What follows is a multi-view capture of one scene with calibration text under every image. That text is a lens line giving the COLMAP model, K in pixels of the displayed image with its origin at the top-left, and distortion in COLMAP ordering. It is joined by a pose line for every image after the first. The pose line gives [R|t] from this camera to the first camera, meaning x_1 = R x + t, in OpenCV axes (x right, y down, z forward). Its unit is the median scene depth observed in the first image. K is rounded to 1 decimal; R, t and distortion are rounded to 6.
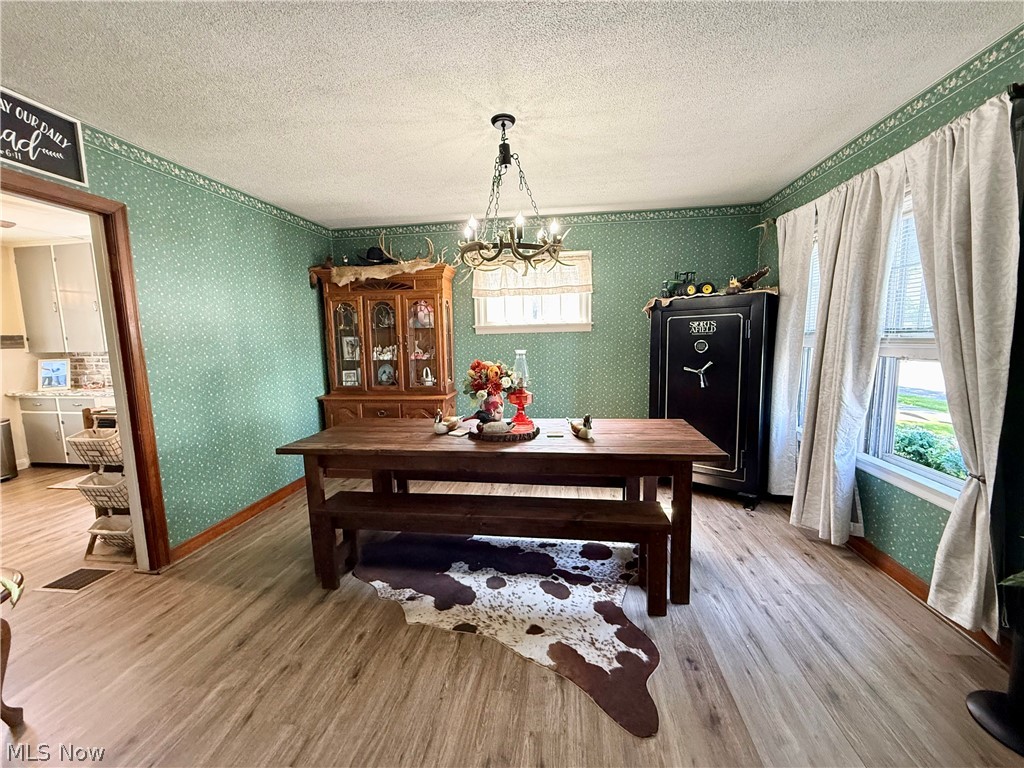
lens RADIAL K [[407.7, 0, 509.8], [0, 407.7, 383.4], [0, 0, 1]] dist [-0.002389, 0.000289]
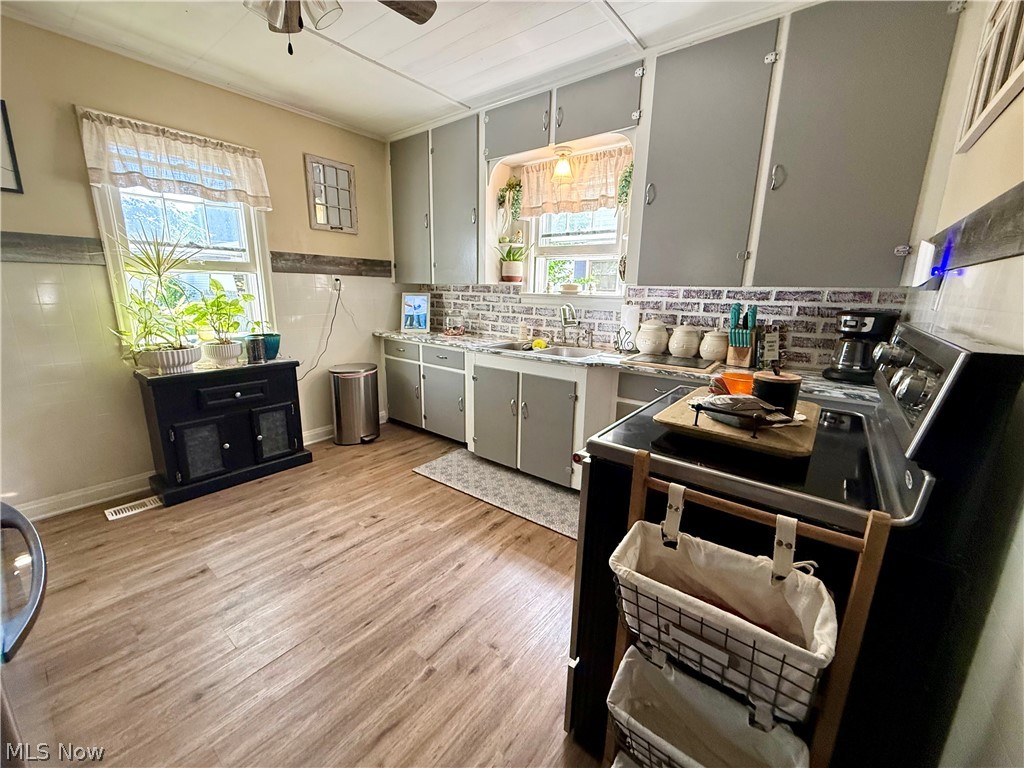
lens RADIAL K [[407.7, 0, 507.3], [0, 407.7, 384.2], [0, 0, 1]] dist [-0.002389, 0.000289]
pose [[0.862018, 0.151310, -0.483767, -0.797486], [-0.094891, 0.985705, 0.139218, -0.017009], [0.497916, -0.074103, 0.864053, 0.558837]]
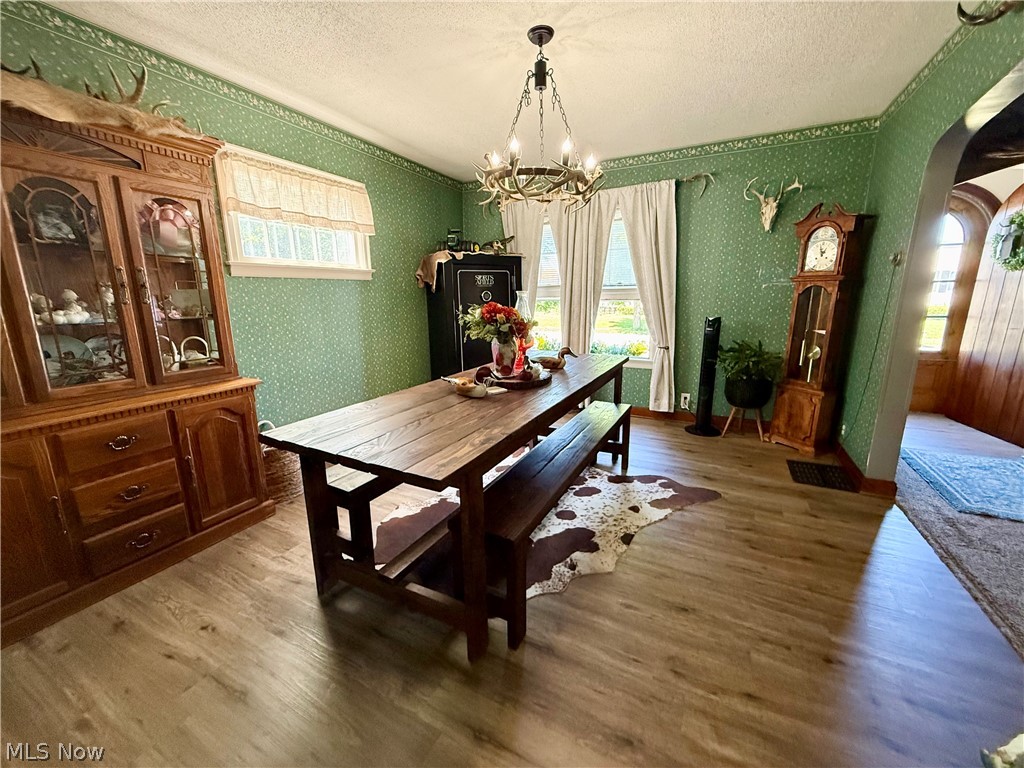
lens RADIAL K [[407.7, 0, 508.8], [0, 407.7, 382.5], [0, 0, 1]] dist [-0.002389, 0.000289]
pose [[0.327596, -0.180833, 0.927351, -0.688449], [0.109777, 0.982151, 0.152739, -0.015346], [-0.938419, 0.051766, 0.341600, 0.529044]]
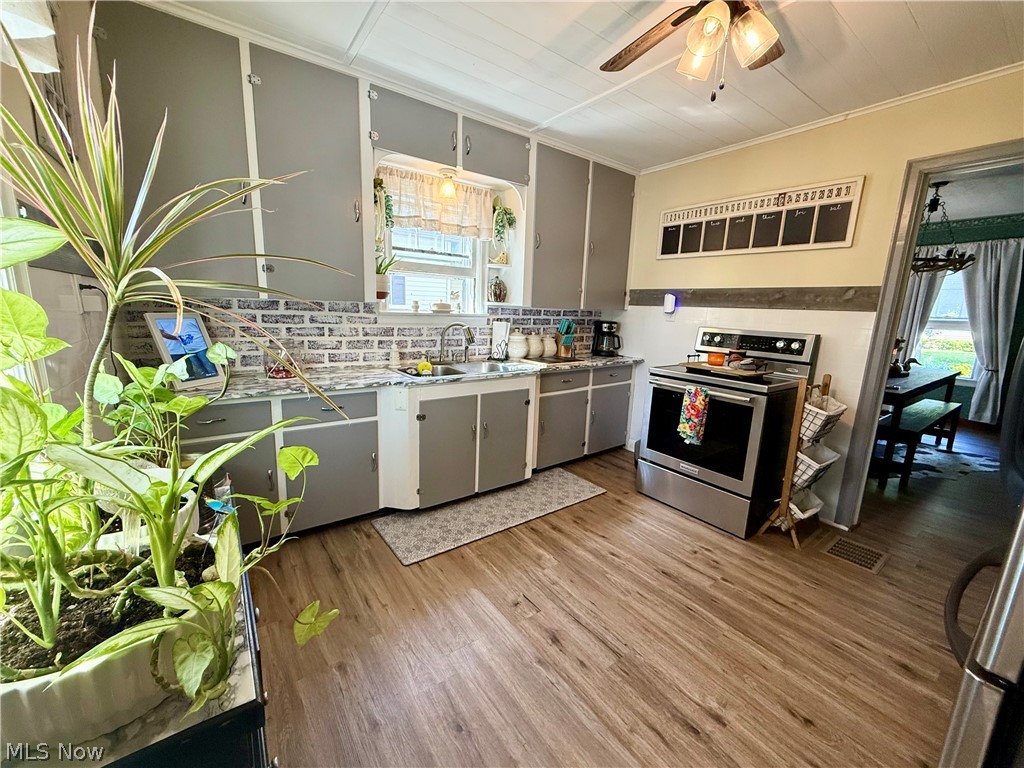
lens RADIAL K [[407.7, 0, 510.4], [0, 407.7, 384.3], [0, 0, 1]] dist [-0.002389, 0.000289]
pose [[0.718781, -0.083508, 0.690203, -1.663905], [0.033413, 0.995762, 0.085681, -0.015414], [-0.694433, -0.038524, 0.718526, 0.655779]]
